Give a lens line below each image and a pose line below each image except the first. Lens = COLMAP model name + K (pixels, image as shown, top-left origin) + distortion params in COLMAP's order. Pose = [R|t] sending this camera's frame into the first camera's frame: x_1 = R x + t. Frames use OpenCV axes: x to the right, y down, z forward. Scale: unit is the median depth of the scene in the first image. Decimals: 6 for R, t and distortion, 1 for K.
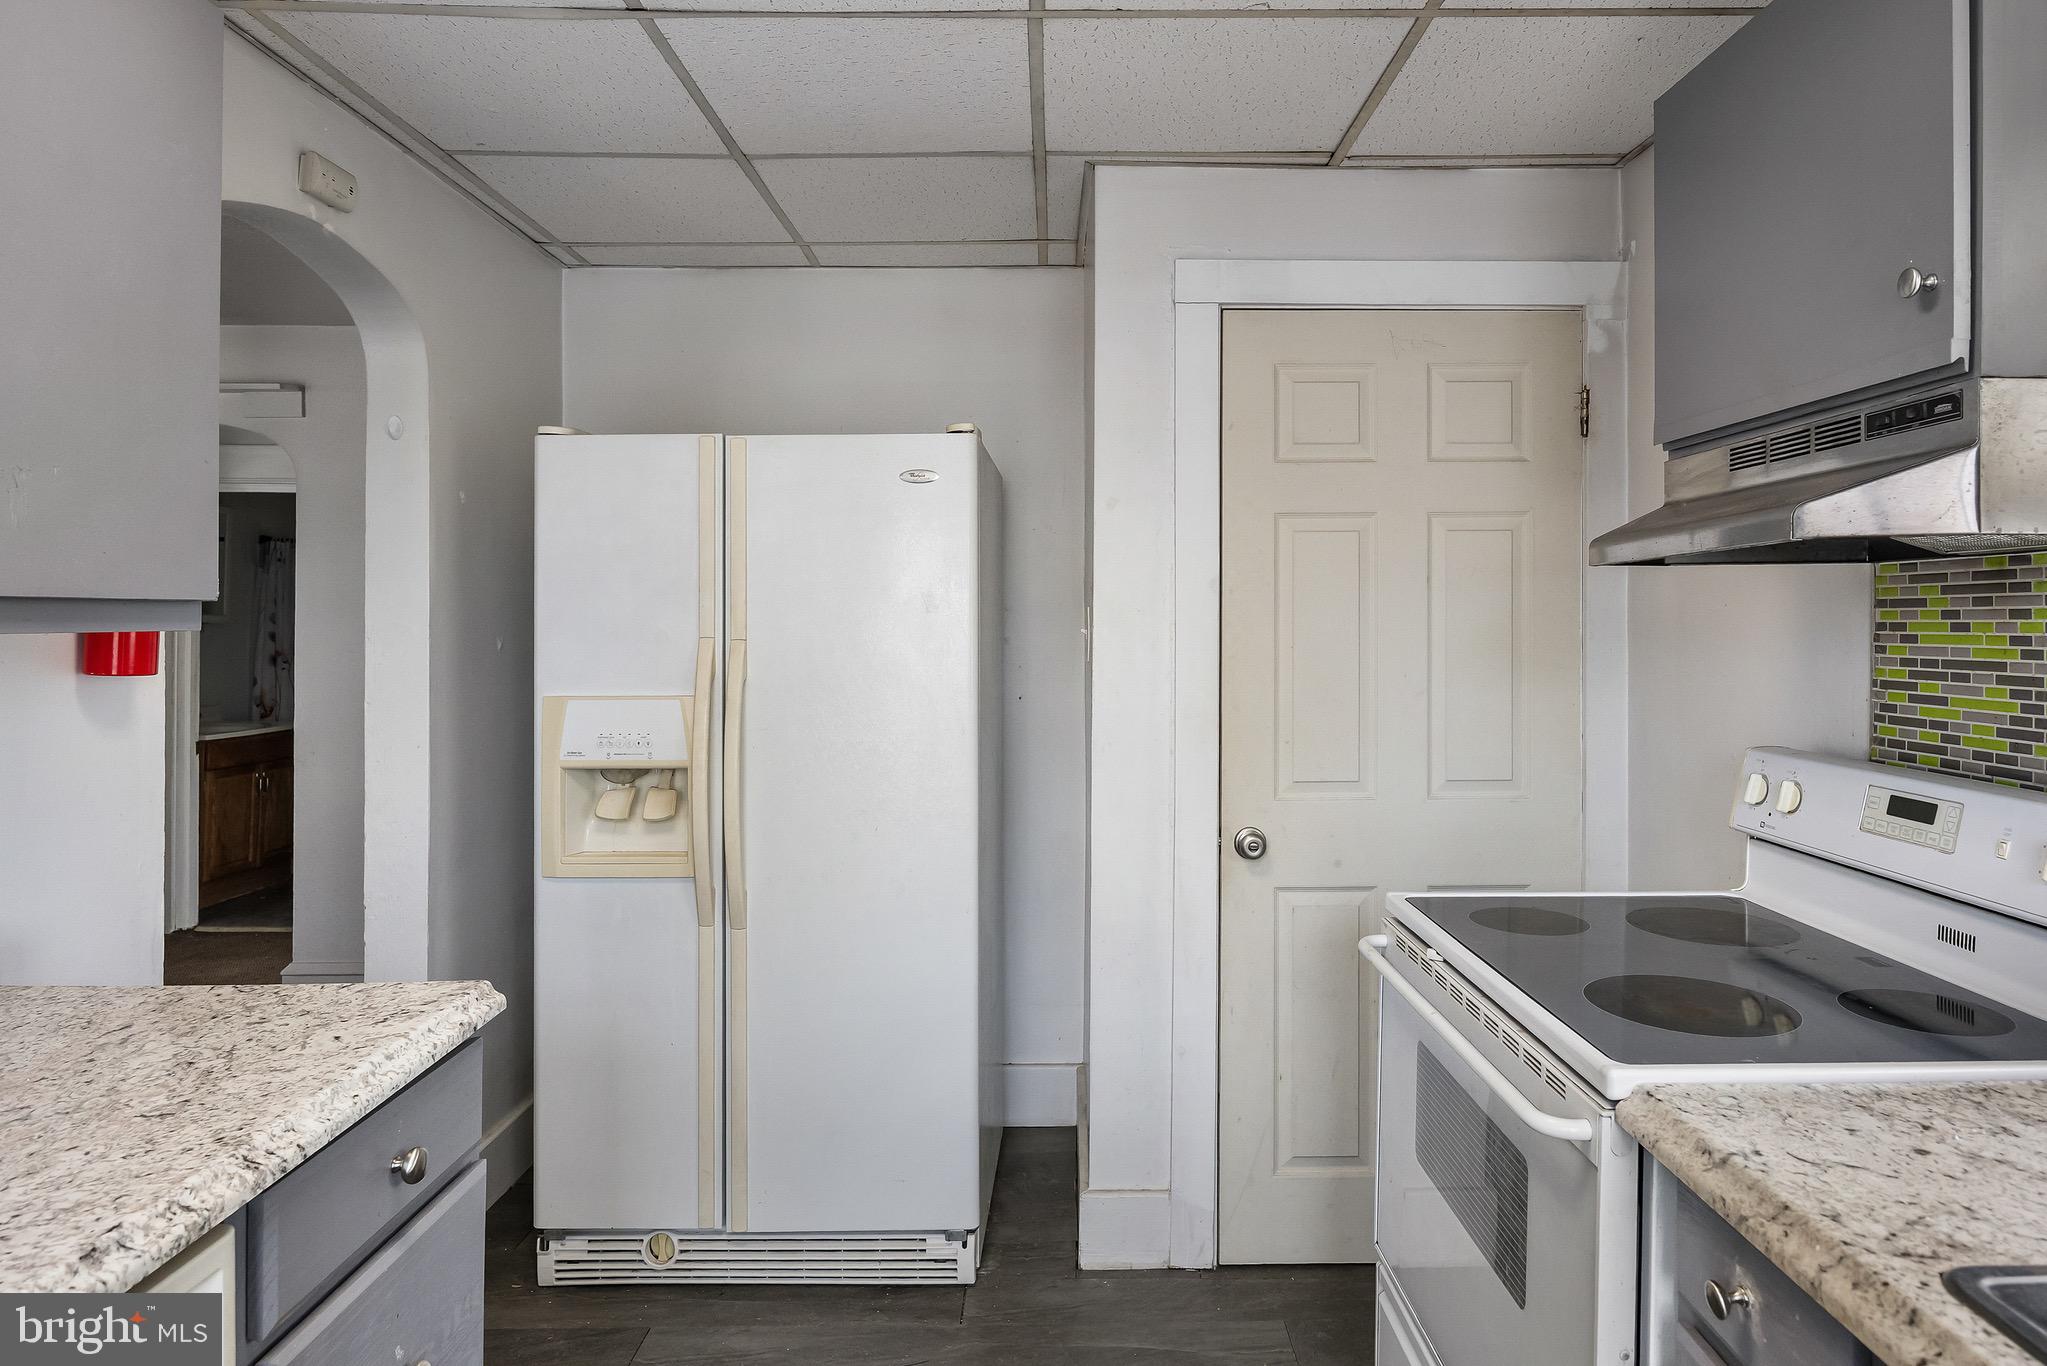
lens RADIAL K [[2274.8, 0, 1023.5], [0, 2274.8, 683.0], [0, 0, 1]] dist [0.003168, 0.003374]
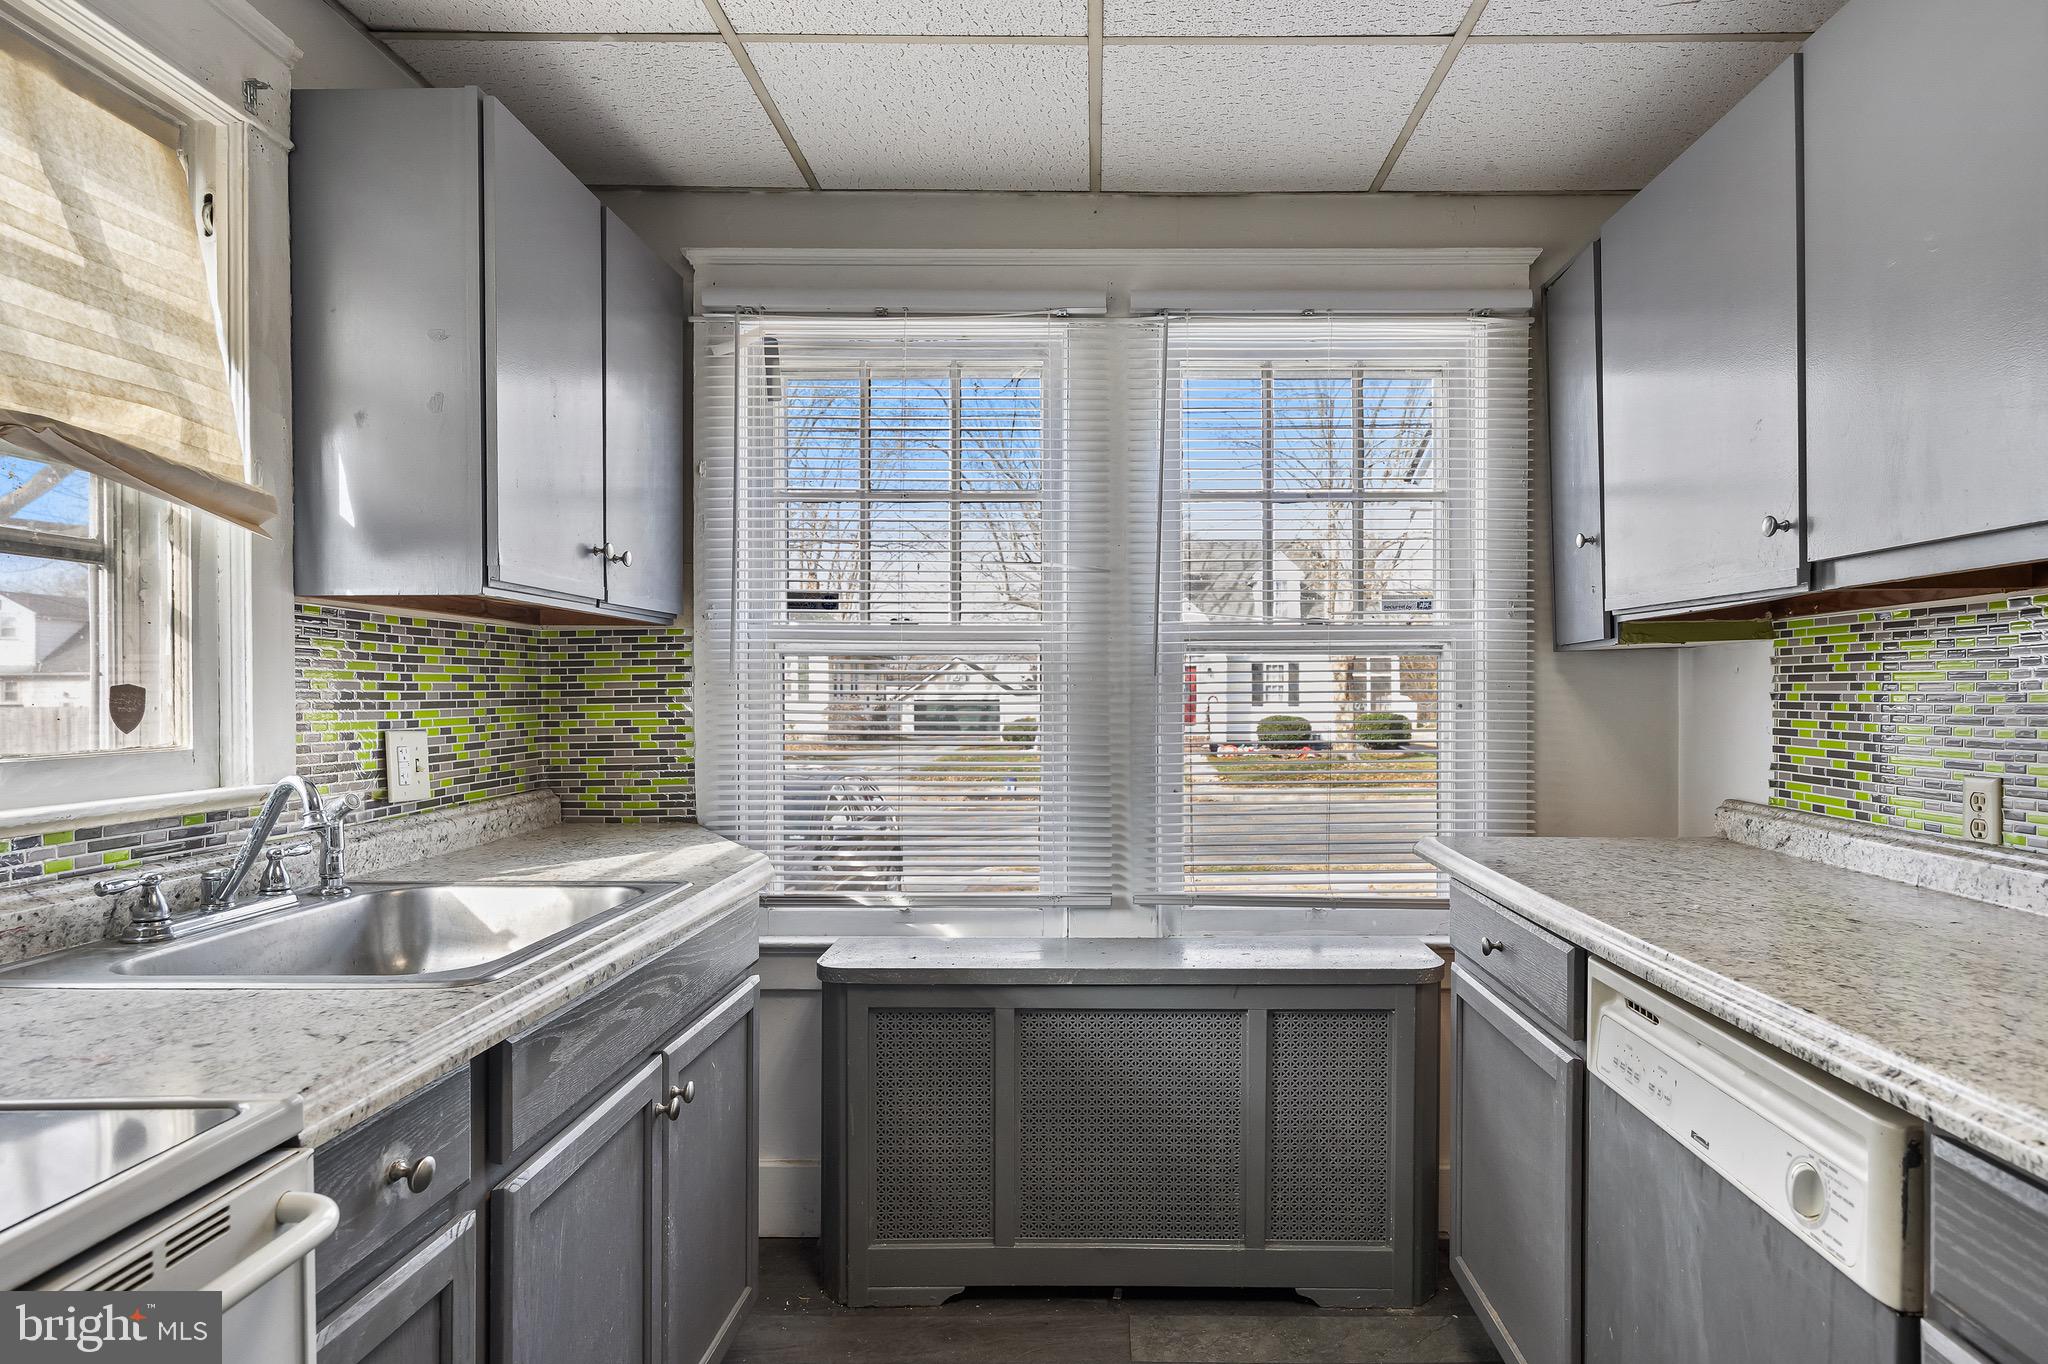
lens RADIAL K [[2275.9, 0, 1024.0], [0, 2275.9, 682.0], [0, 0, 1]] dist [0.003168, 0.003374]
pose [[-0.999819, 0.004884, 0.018399, 0.010207], [0.005243, 0.999796, 0.019511, 0.028415], [-0.018299, 0.019604, -0.999640, 2.140186]]
